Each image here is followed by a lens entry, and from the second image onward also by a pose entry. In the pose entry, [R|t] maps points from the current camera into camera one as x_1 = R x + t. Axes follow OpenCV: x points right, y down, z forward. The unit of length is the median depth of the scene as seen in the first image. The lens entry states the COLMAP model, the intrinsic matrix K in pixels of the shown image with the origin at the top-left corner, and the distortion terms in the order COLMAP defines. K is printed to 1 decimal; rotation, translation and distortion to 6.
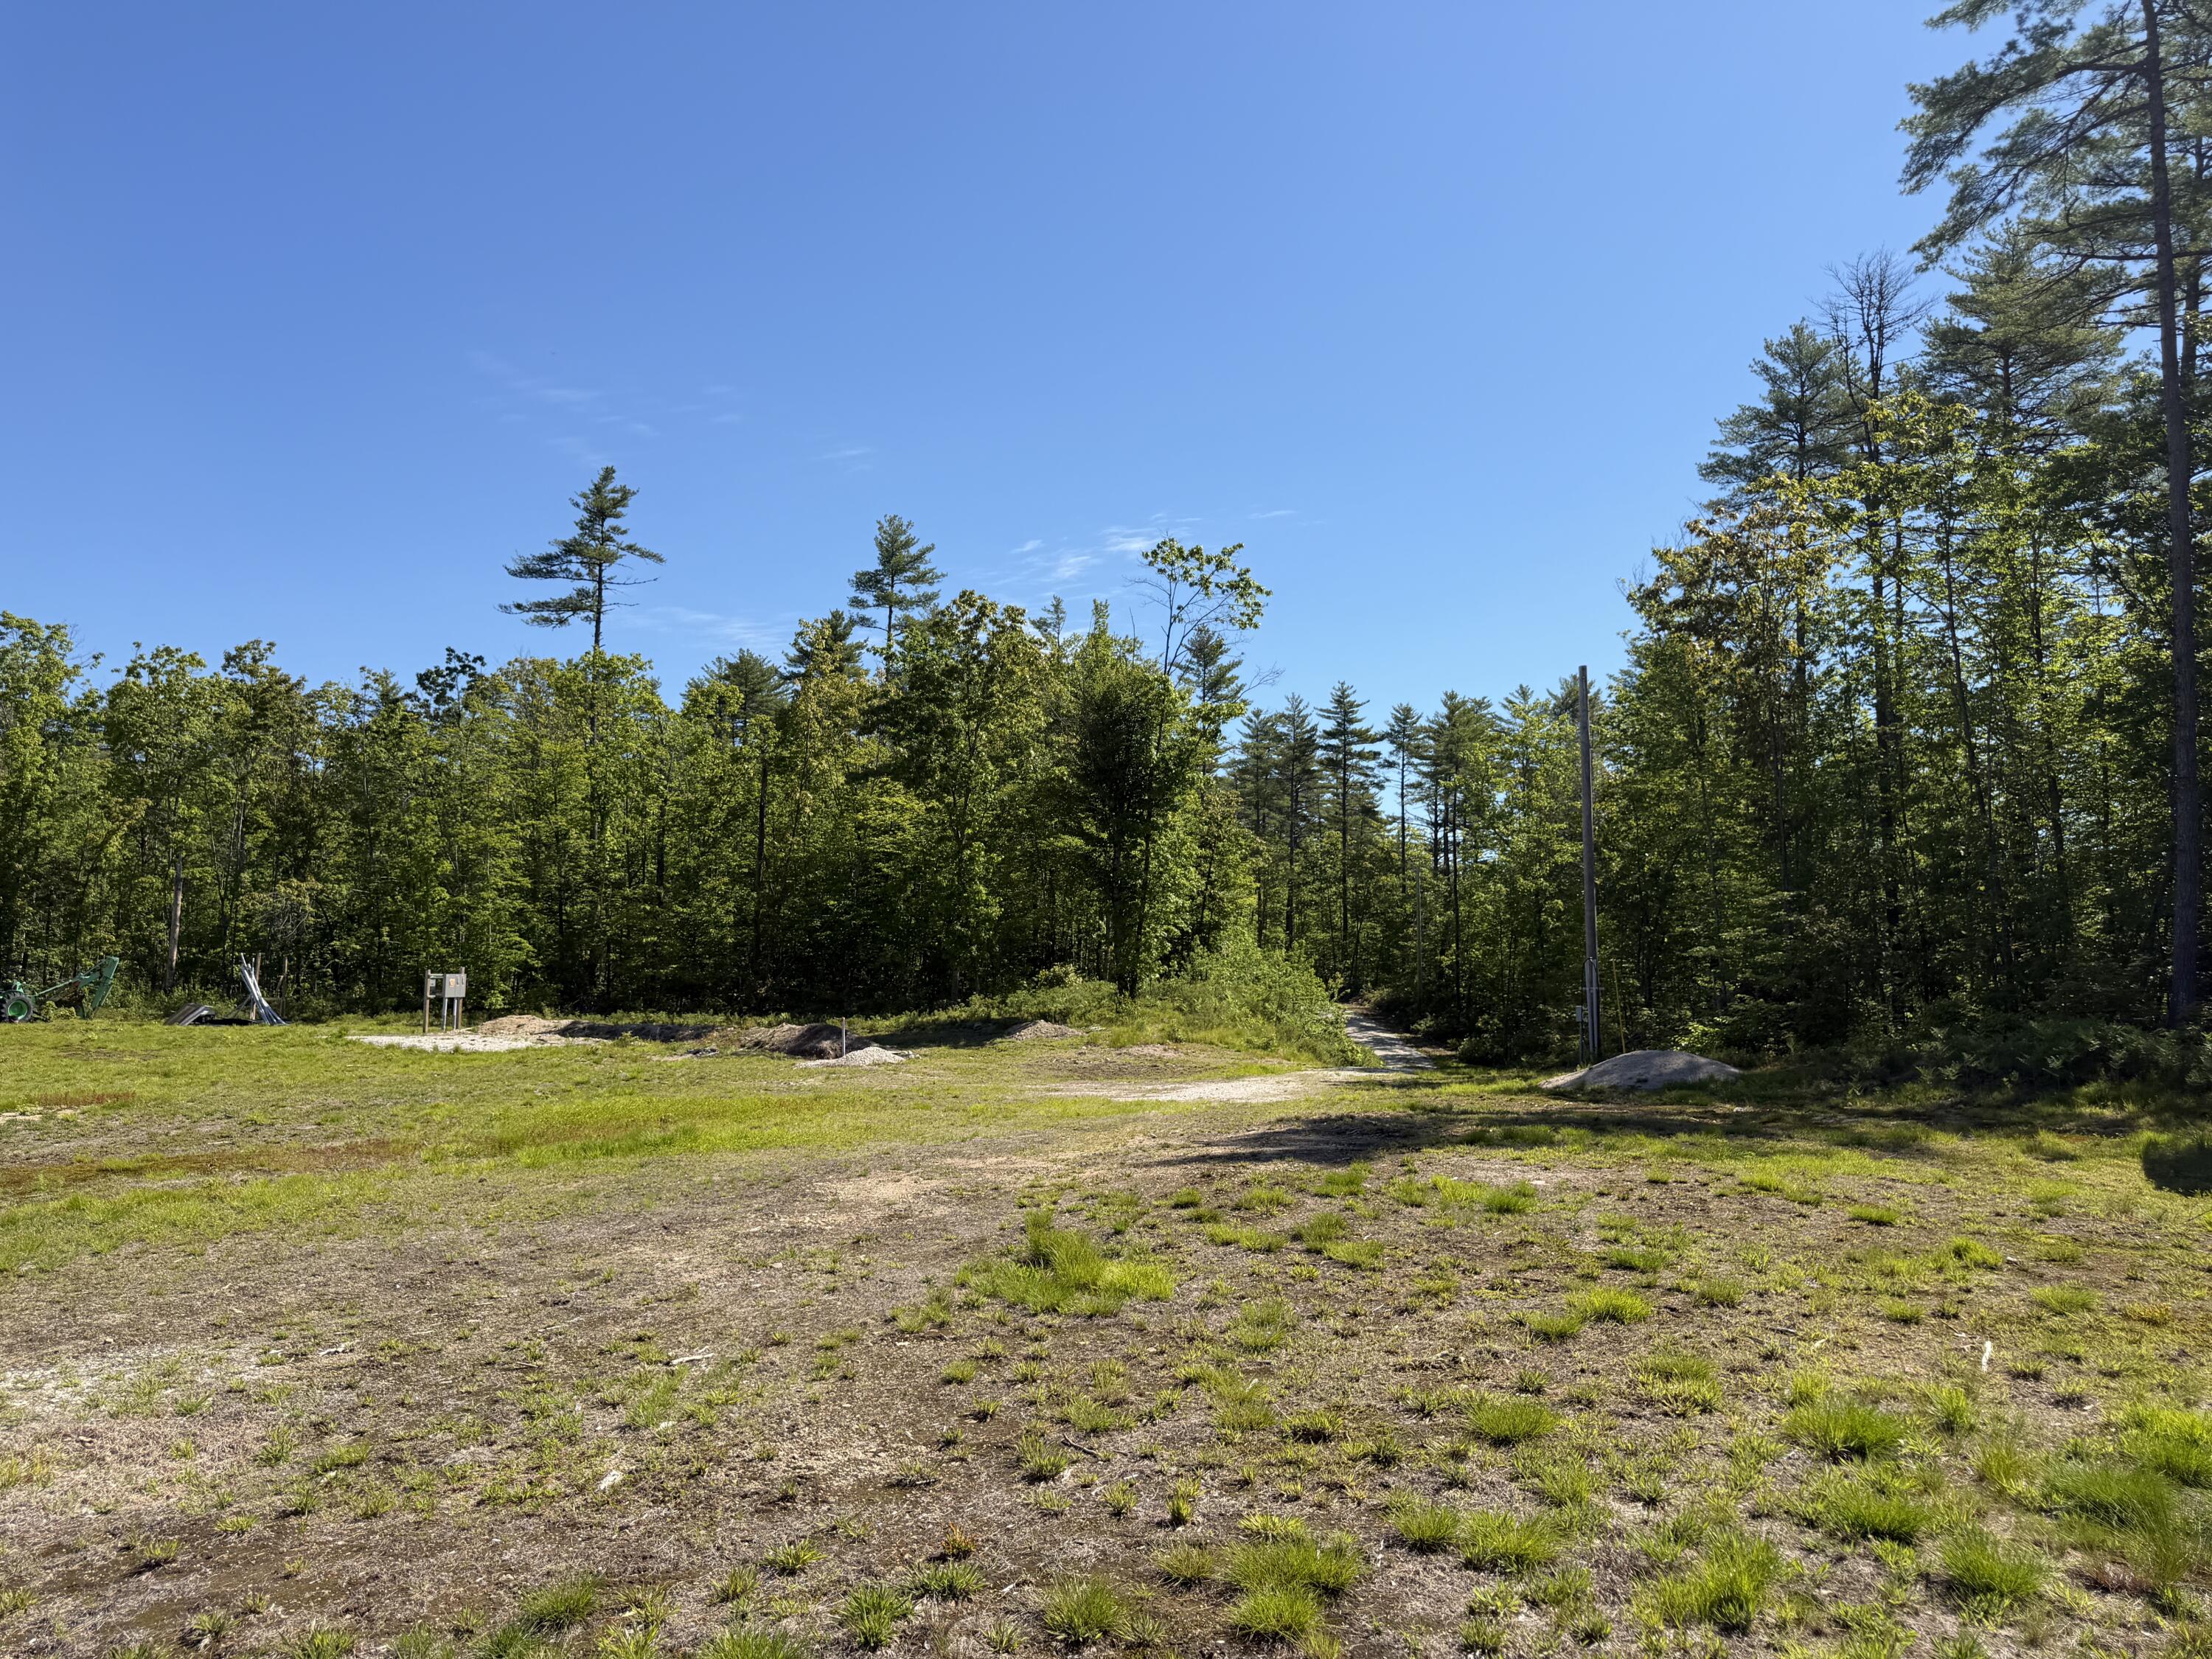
lens RADIAL K [[1561.2, 0, 1111.4], [0, 1561.2, 819.1], [0, 0, 1]] dist [0.045996, -0.052257]
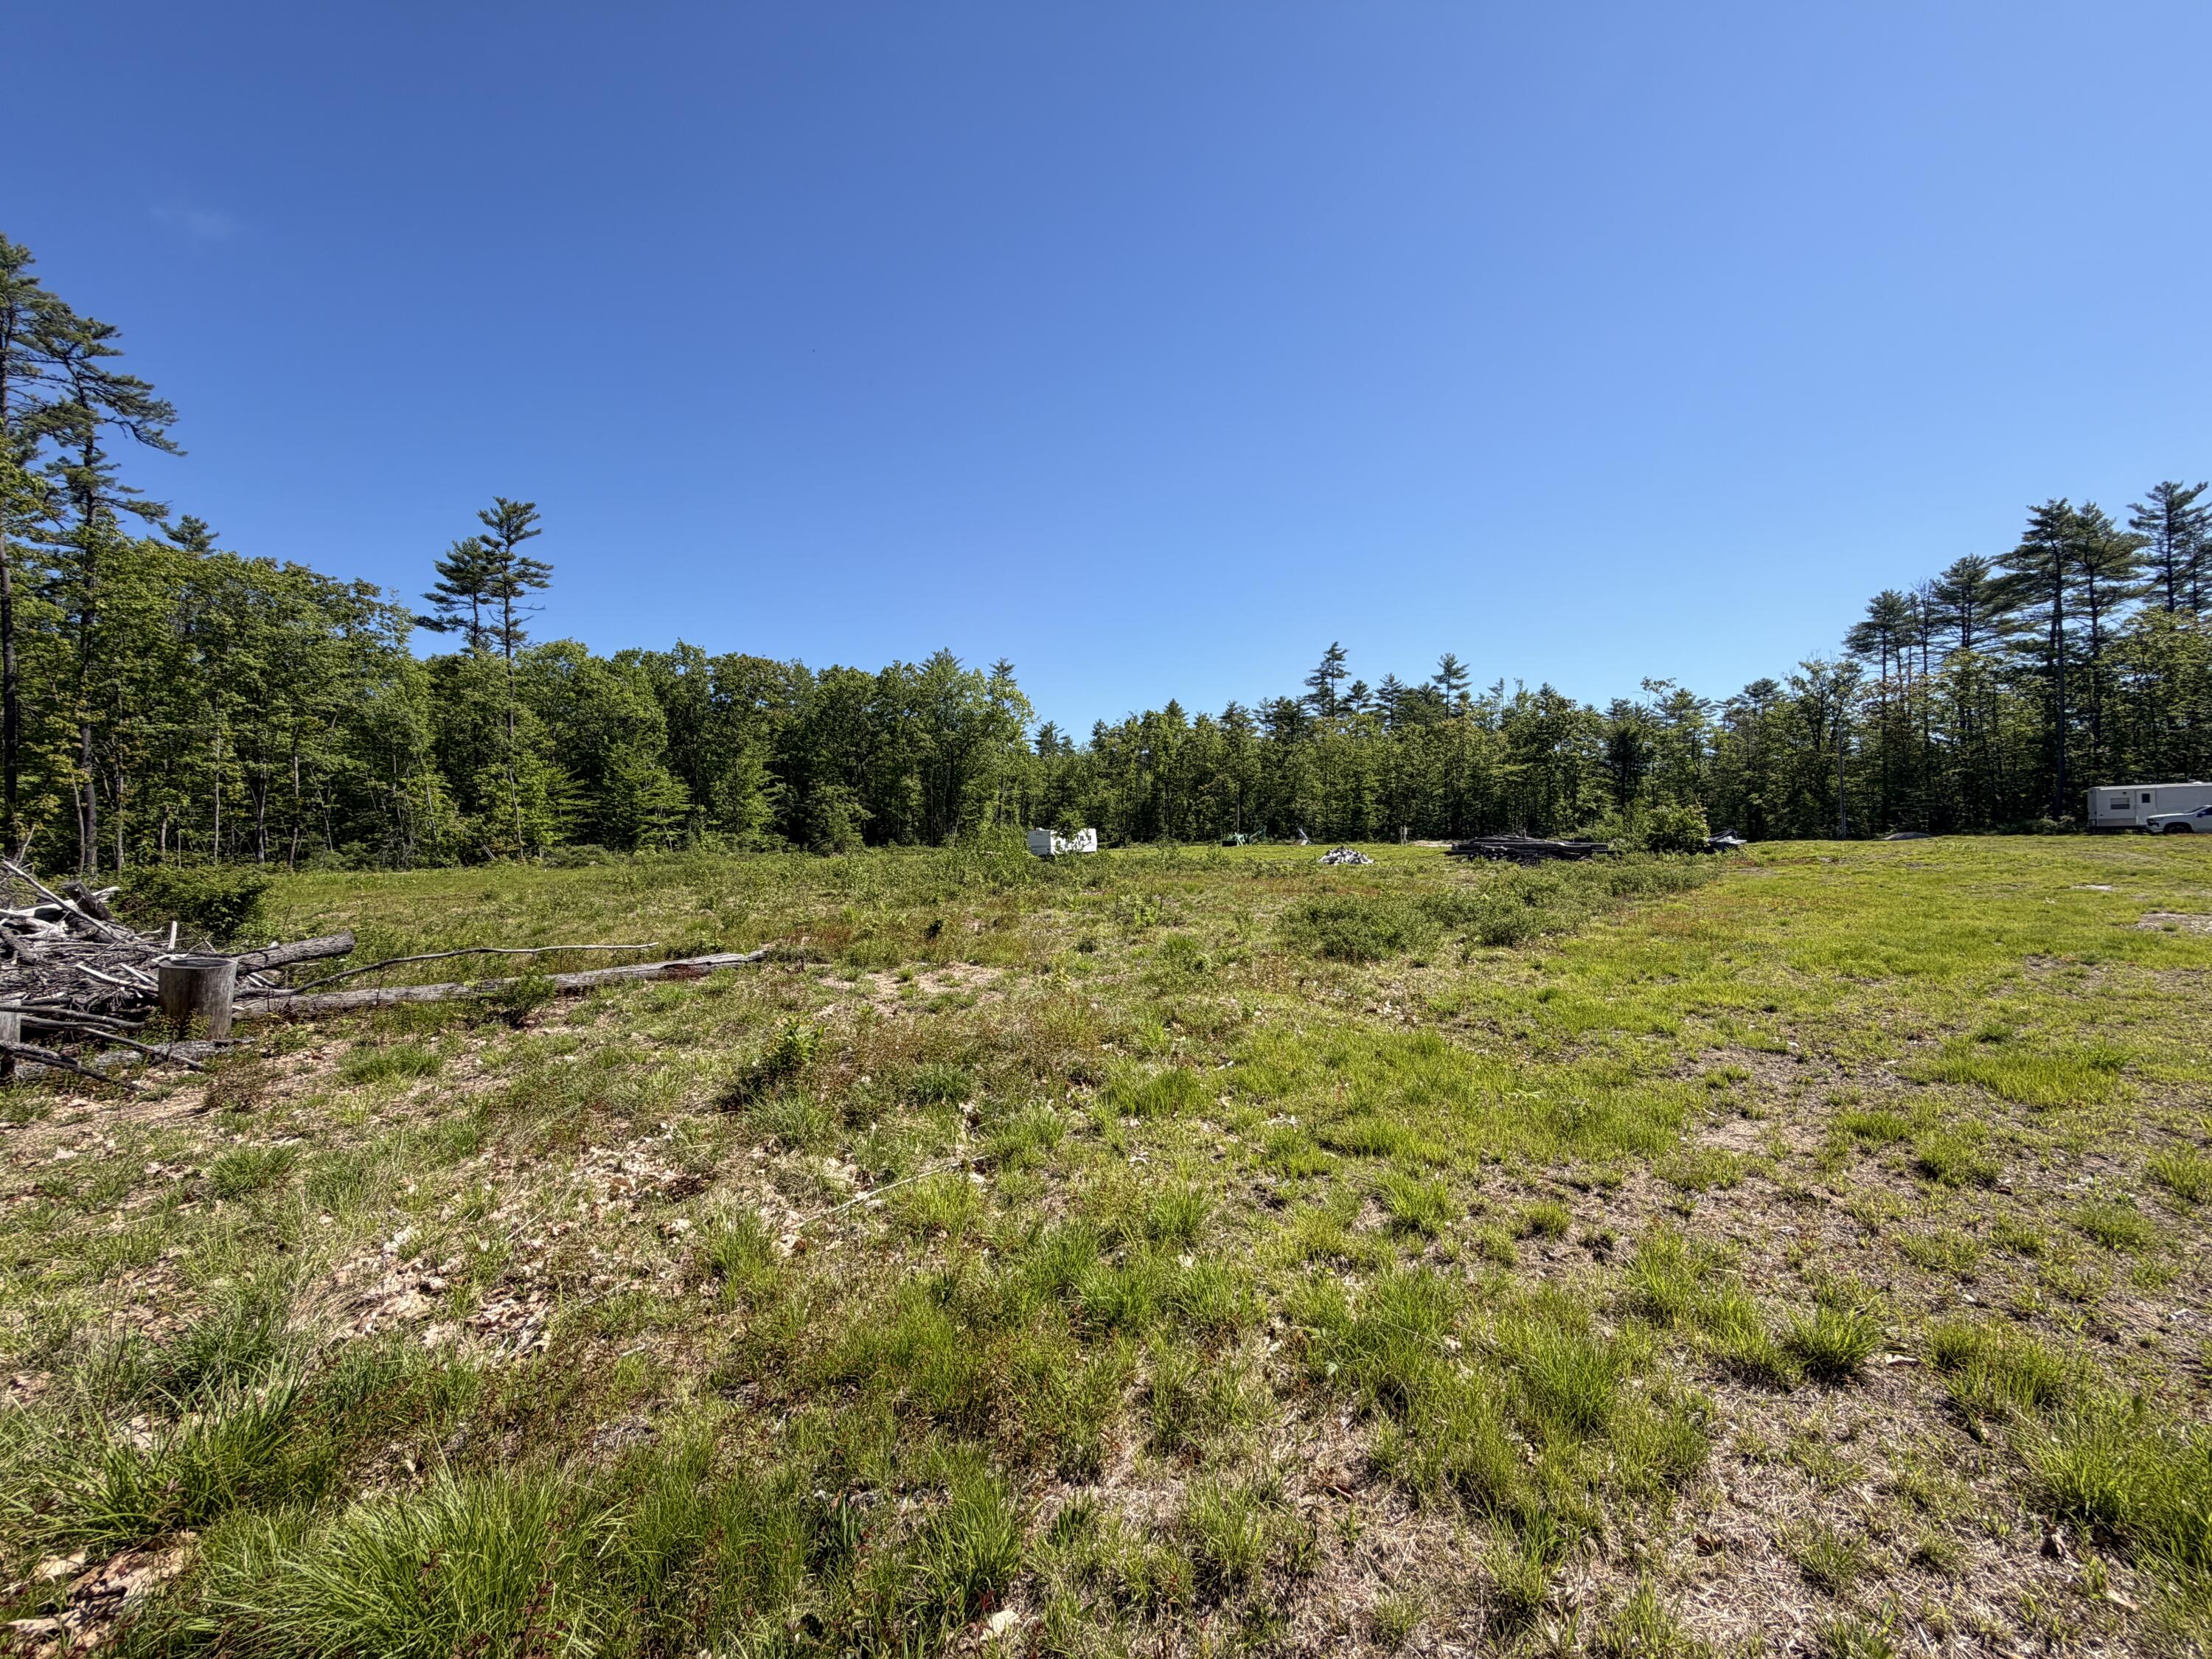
lens RADIAL K [[881.5, 0, 1101.3], [0, 881.5, 828.5], [0, 0, 1]] dist [-0.000255, 0.000126]
pose [[0.983703, -0.025278, -0.178018, -0.453466], [0.039449, 0.996287, 0.076521, -0.039057], [0.175423, -0.082296, 0.981048, -0.554448]]
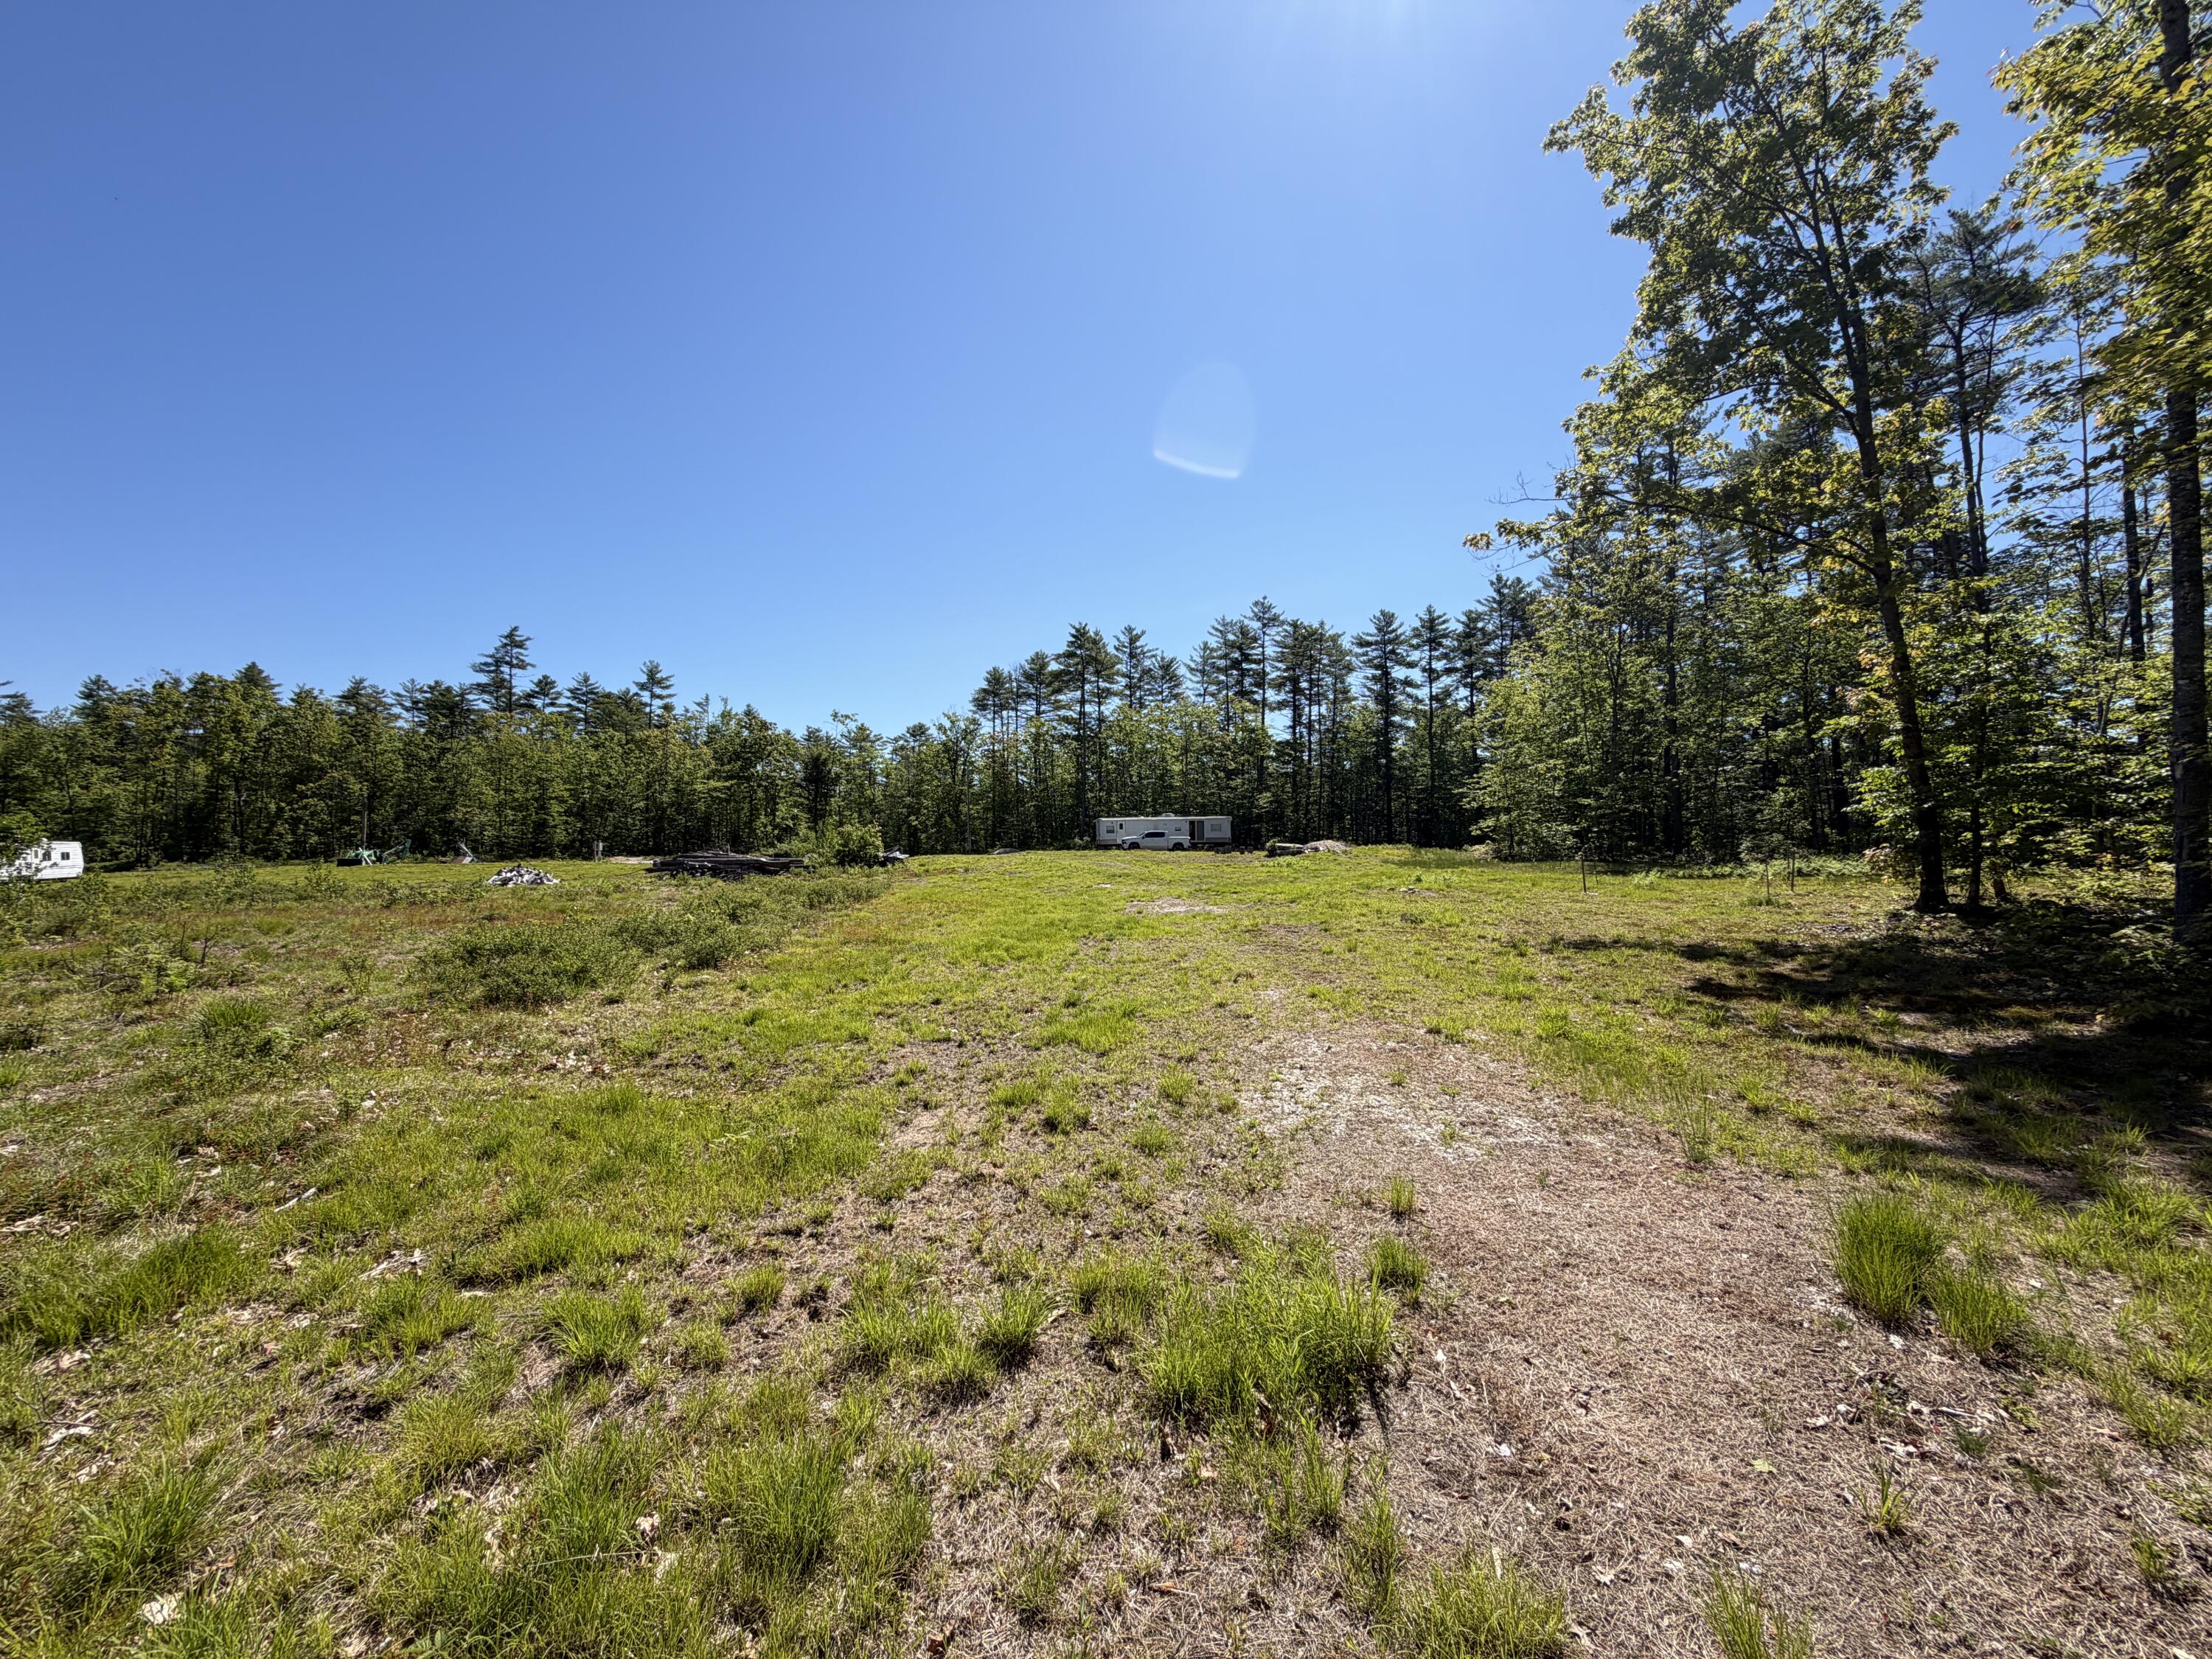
lens RADIAL K [[881.5, 0, 1096.7], [0, 881.5, 829.2], [0, 0, 1]] dist [-0.000255, 0.000126]
pose [[0.786378, -0.010173, 0.617661, -0.451095], [-0.035509, 0.997467, 0.061636, -0.038304], [-0.616724, -0.070402, 0.784025, -0.542095]]
